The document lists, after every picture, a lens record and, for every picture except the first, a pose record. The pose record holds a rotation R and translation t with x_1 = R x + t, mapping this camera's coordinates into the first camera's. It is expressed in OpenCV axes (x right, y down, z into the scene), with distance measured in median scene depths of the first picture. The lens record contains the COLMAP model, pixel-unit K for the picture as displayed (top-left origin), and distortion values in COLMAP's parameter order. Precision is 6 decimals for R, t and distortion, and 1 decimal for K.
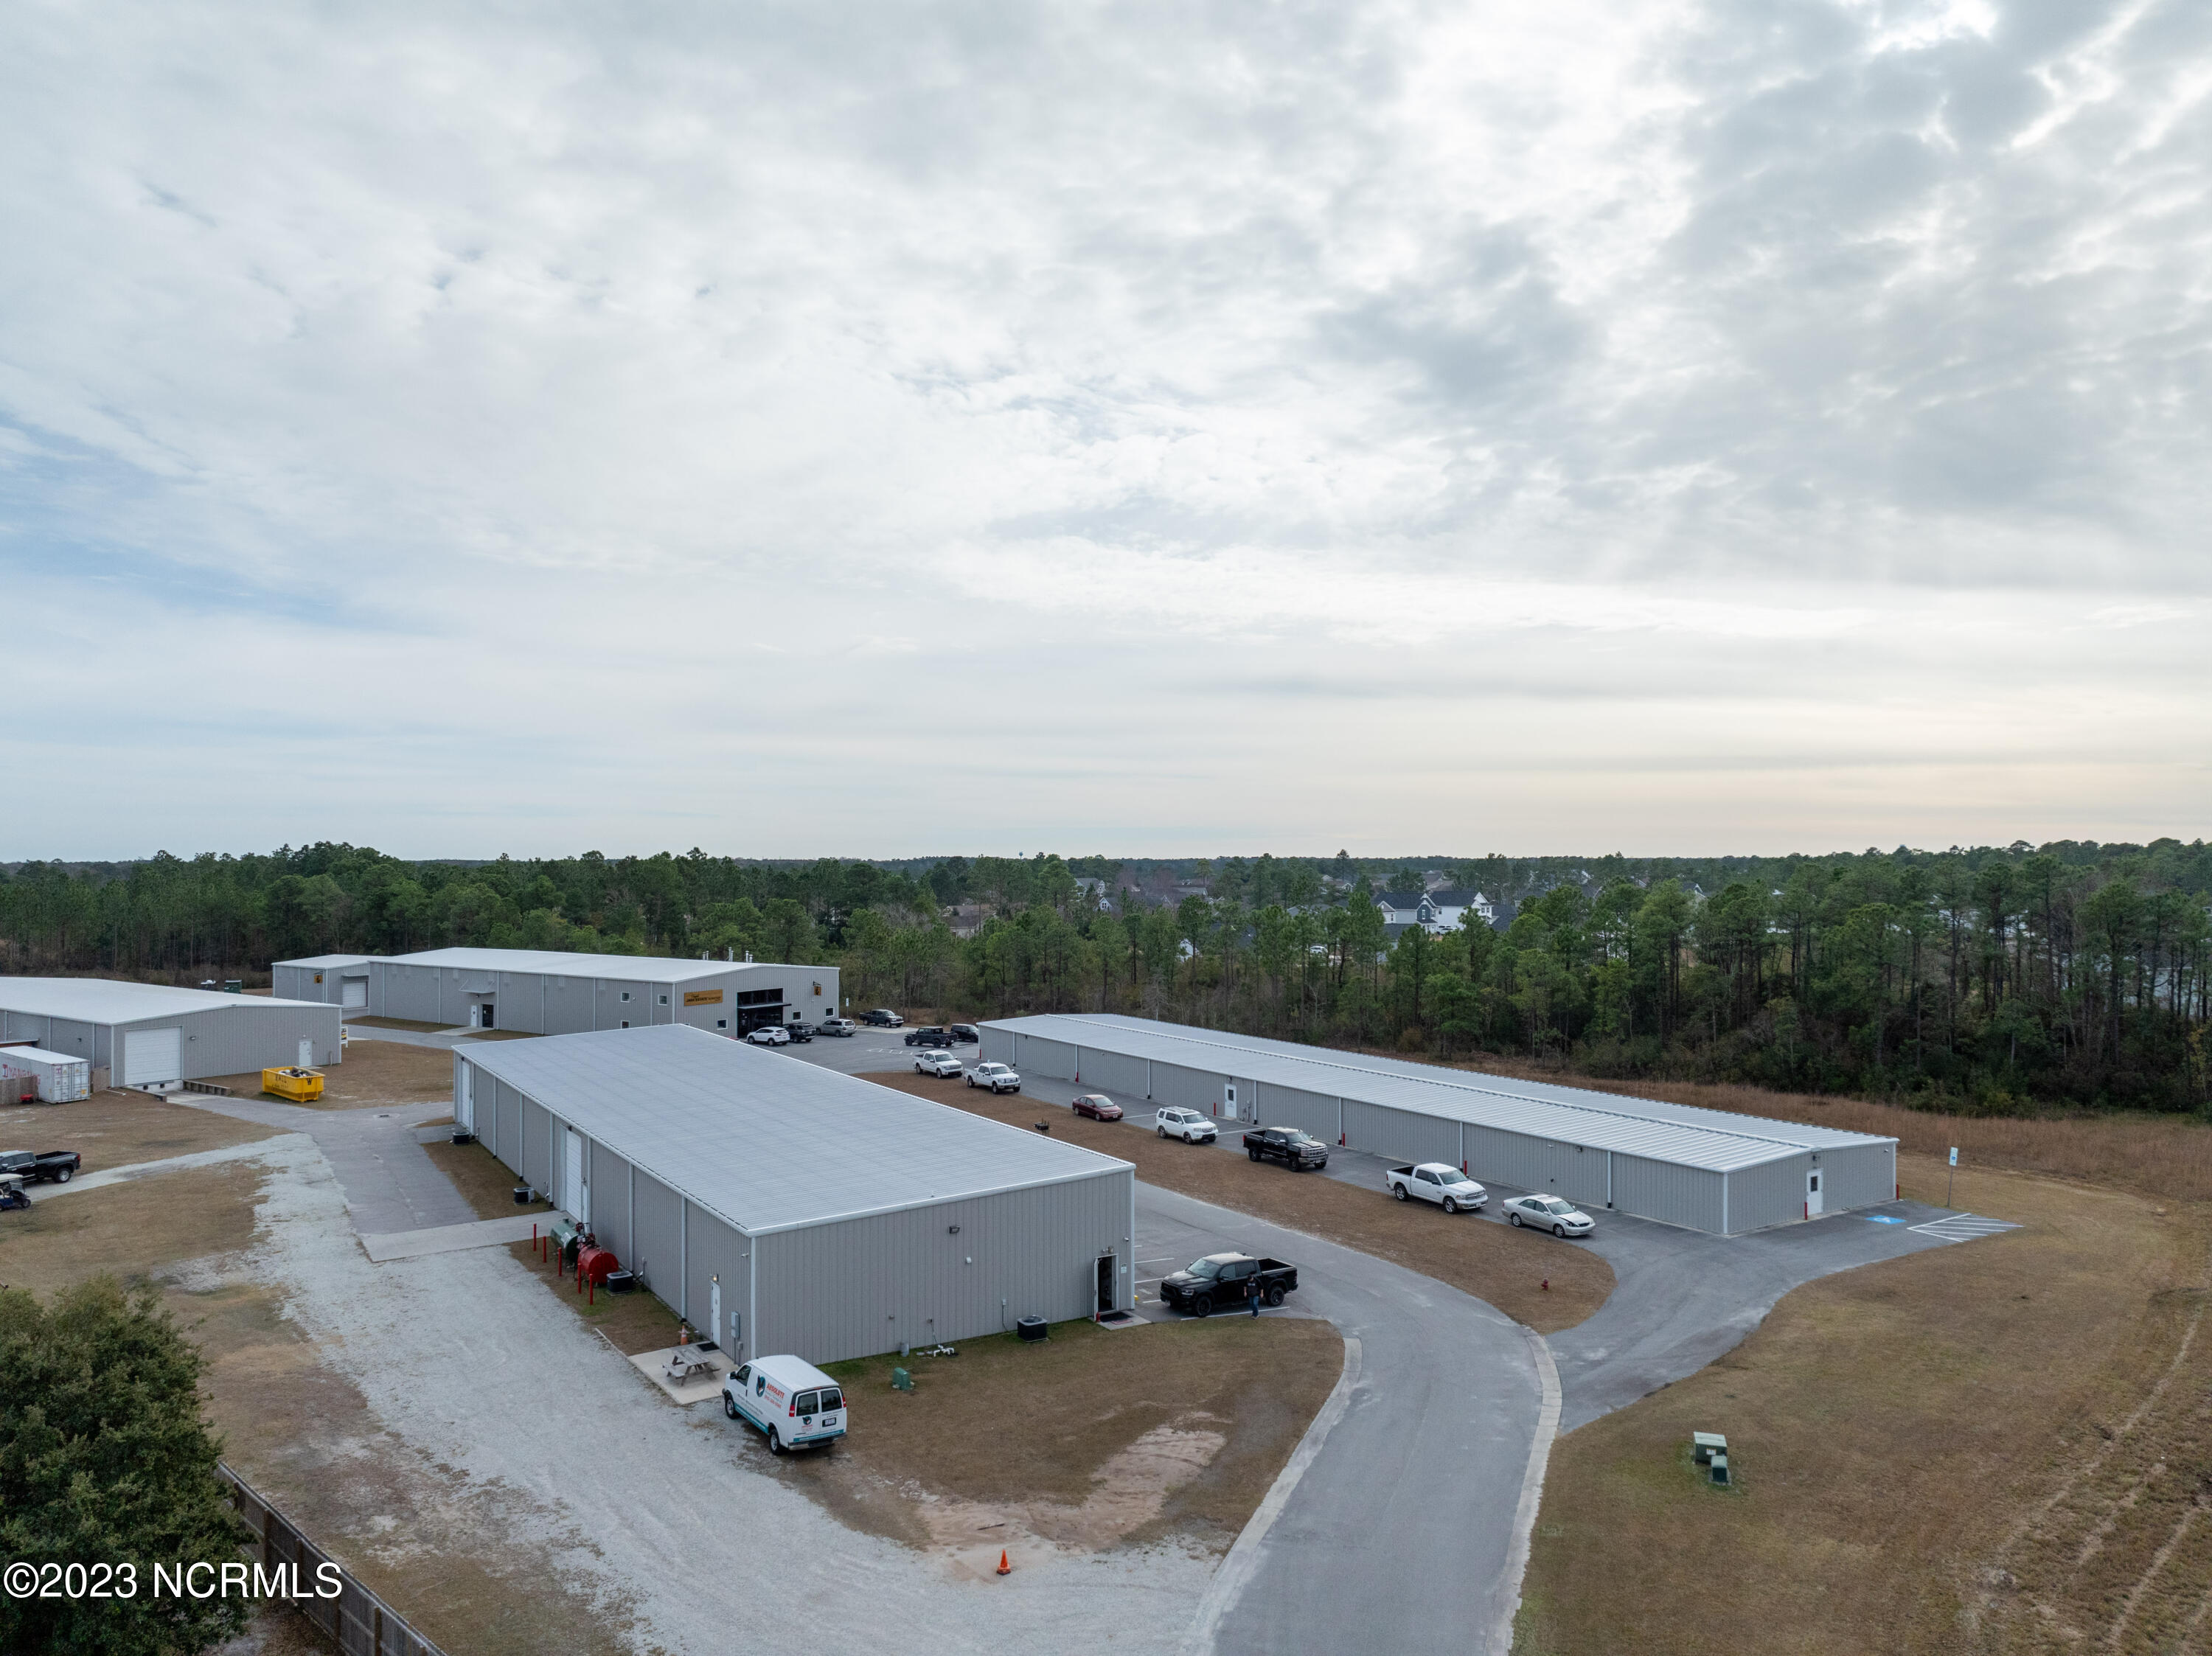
lens RADIAL K [[1559.9, 0, 1117.0], [0, 1559.9, 827.5], [0, 0, 1]] dist [-0.047501, 0.018311]
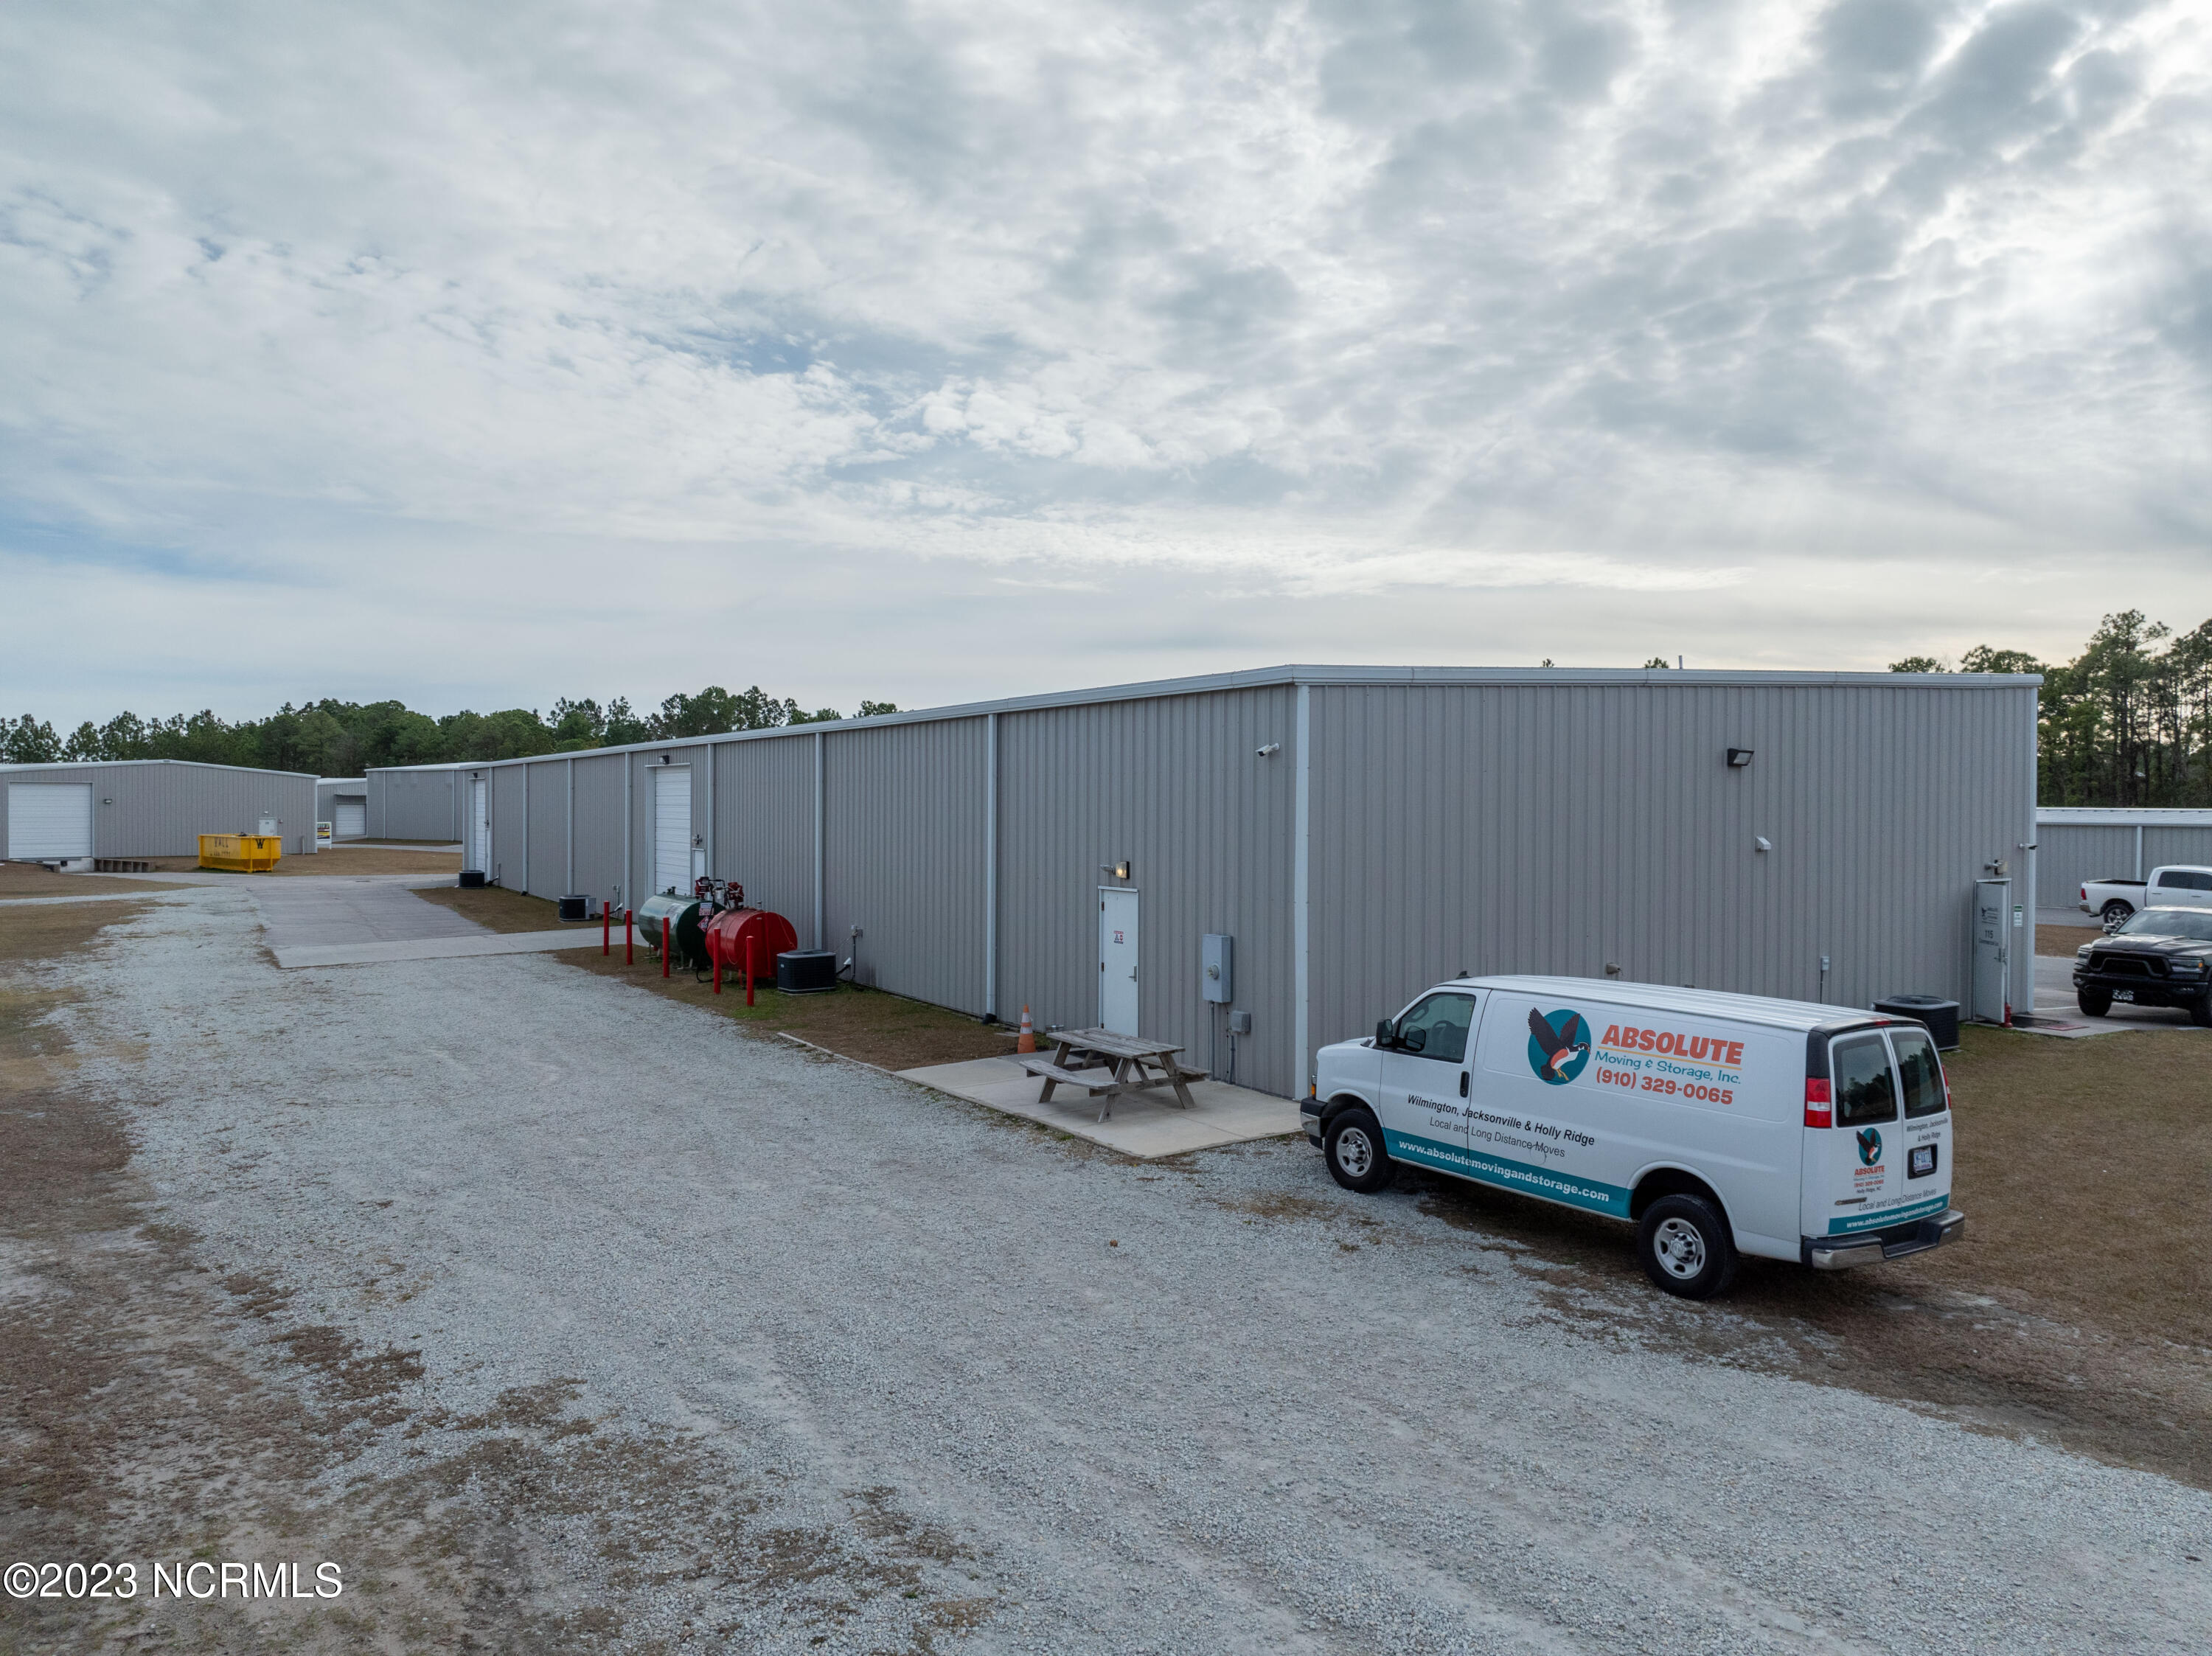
lens RADIAL K [[1559.9, 0, 1120.6], [0, 1559.9, 816.4], [0, 0, 1]] dist [-0.047501, 0.018311]
pose [[0.999900, 0.006429, -0.012622, -0.291781], [-0.006079, 0.999600, 0.027614, 0.306348], [0.012795, -0.027534, 0.999539, 0.716883]]
